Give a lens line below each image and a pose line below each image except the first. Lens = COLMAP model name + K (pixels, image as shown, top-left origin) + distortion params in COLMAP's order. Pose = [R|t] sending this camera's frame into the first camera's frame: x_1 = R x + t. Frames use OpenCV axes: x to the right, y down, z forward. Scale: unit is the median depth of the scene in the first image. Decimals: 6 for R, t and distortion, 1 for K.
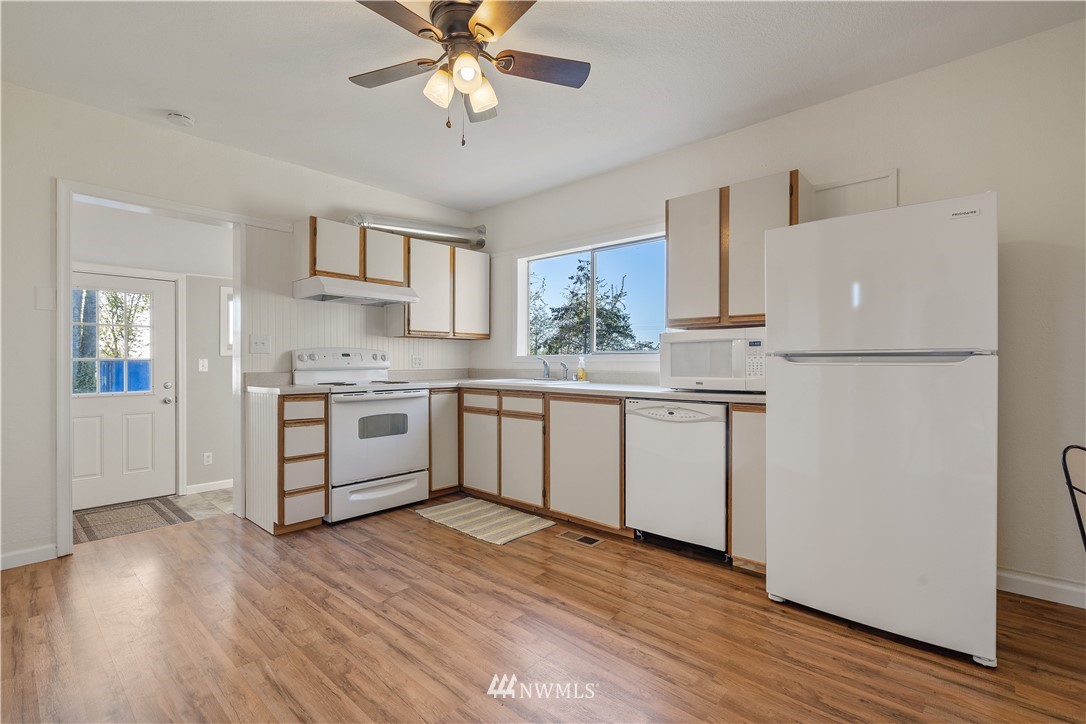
lens RADIAL K [[490.1, 0, 538.7], [0, 490.1, 364.5], [0, 0, 1]] dist [-0.000179, 0.000234]
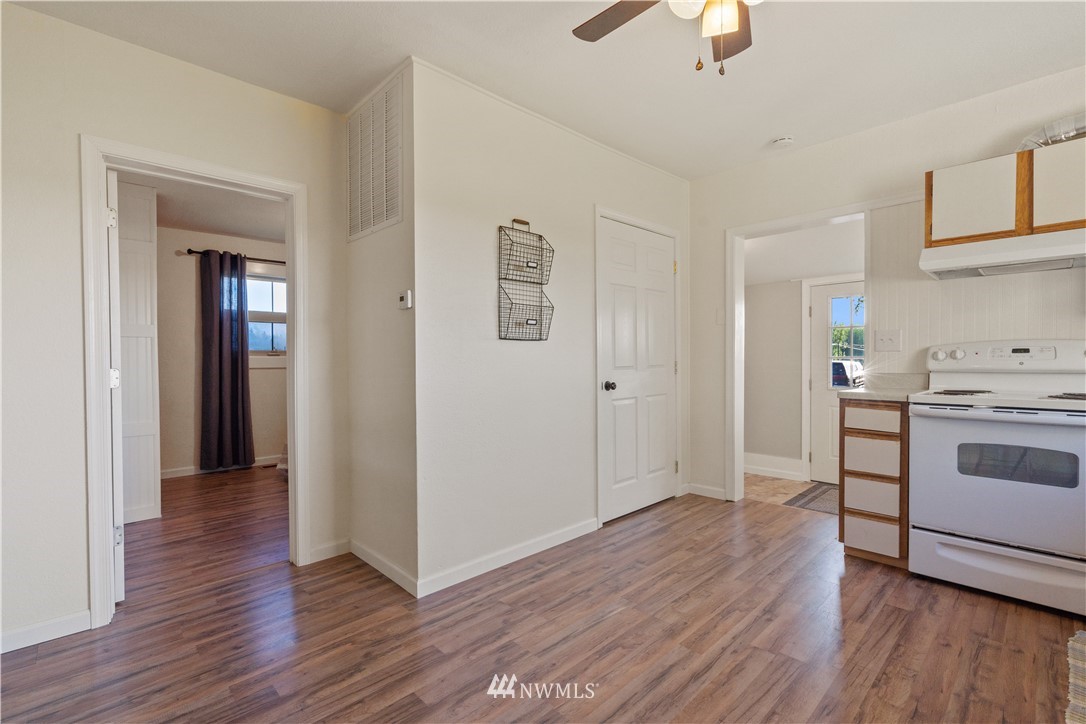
lens RADIAL K [[490.1, 0, 538.7], [0, 490.1, 364.5], [0, 0, 1]] dist [-0.000179, 0.000234]
pose [[-0.075103, 0.012775, -0.997094, 0.379884], [-0.000254, 0.999918, 0.012830, -0.010750], [0.997176, 0.001217, -0.075093, 0.476989]]
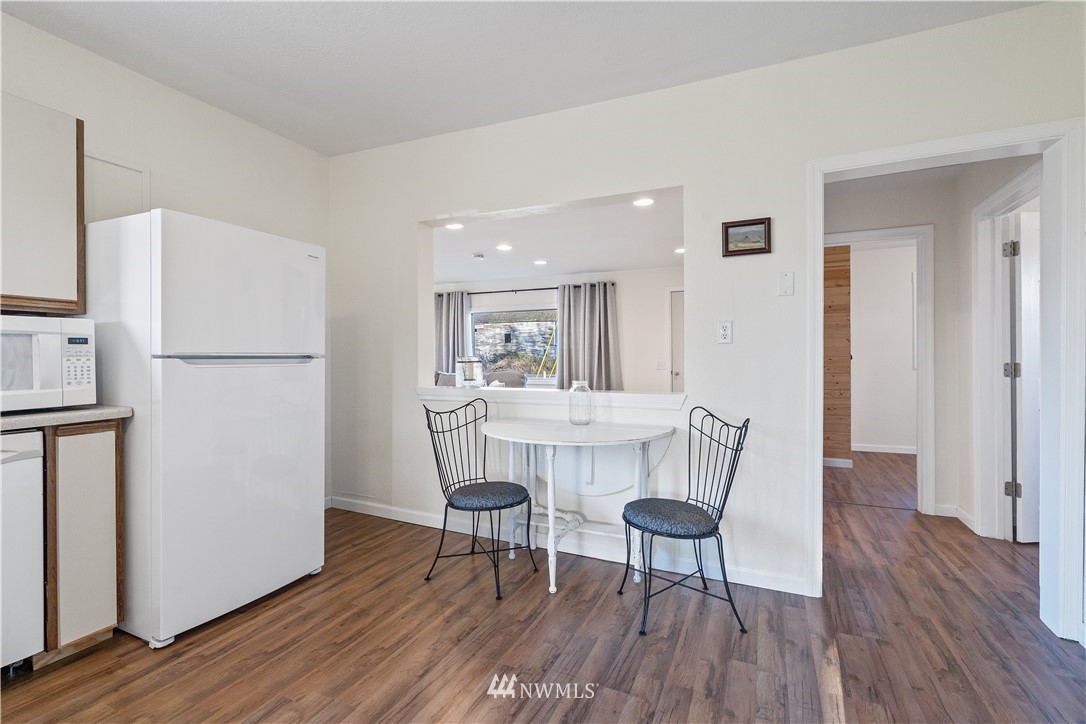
lens RADIAL K [[495.5, 0, 543.0], [0, 495.5, 362.0], [0, 0, 1]] dist [-0.002248, -0.000067]
pose [[-0.302430, -0.007415, 0.953143, -0.365609], [0.010350, 0.999885, 0.011062, -0.009085], [-0.953115, 0.013210, -0.302319, 0.433326]]
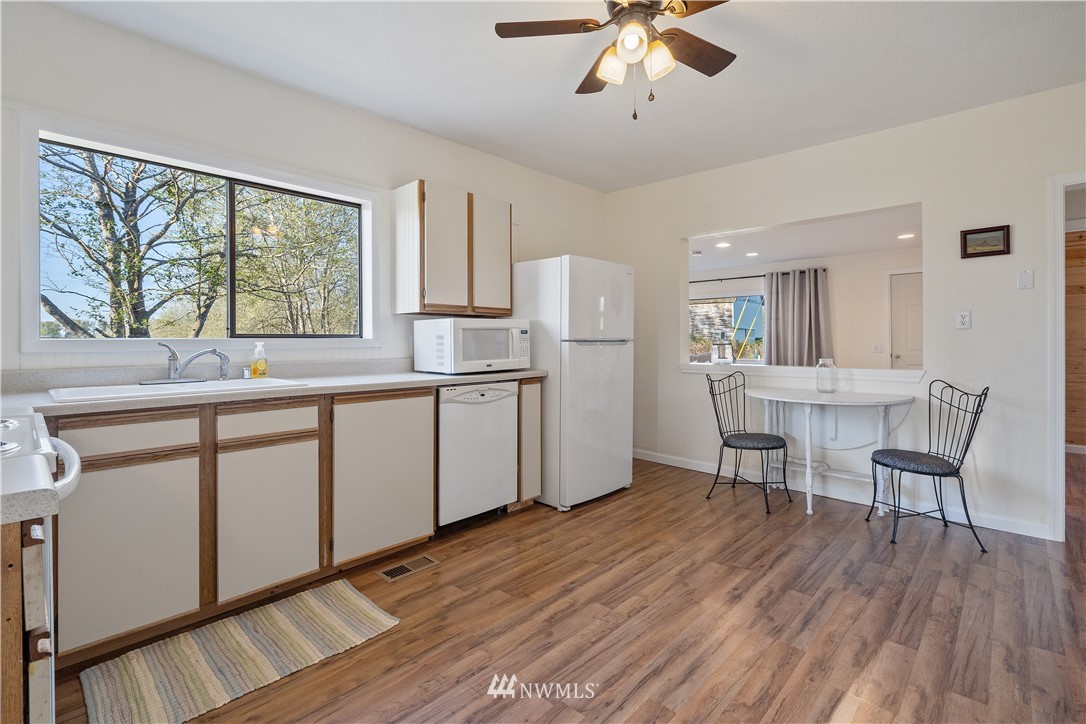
lens RADIAL K [[500.2, 0, 543.5], [0, 500.2, 342.0], [0, 0, 1]] dist [-0.001098, 0.000627]
pose [[0.021391, -0.000753, 0.999771, -0.688269], [0.013057, 0.999915, 0.000474, -0.012355], [-0.999686, 0.013043, 0.021399, 0.711502]]
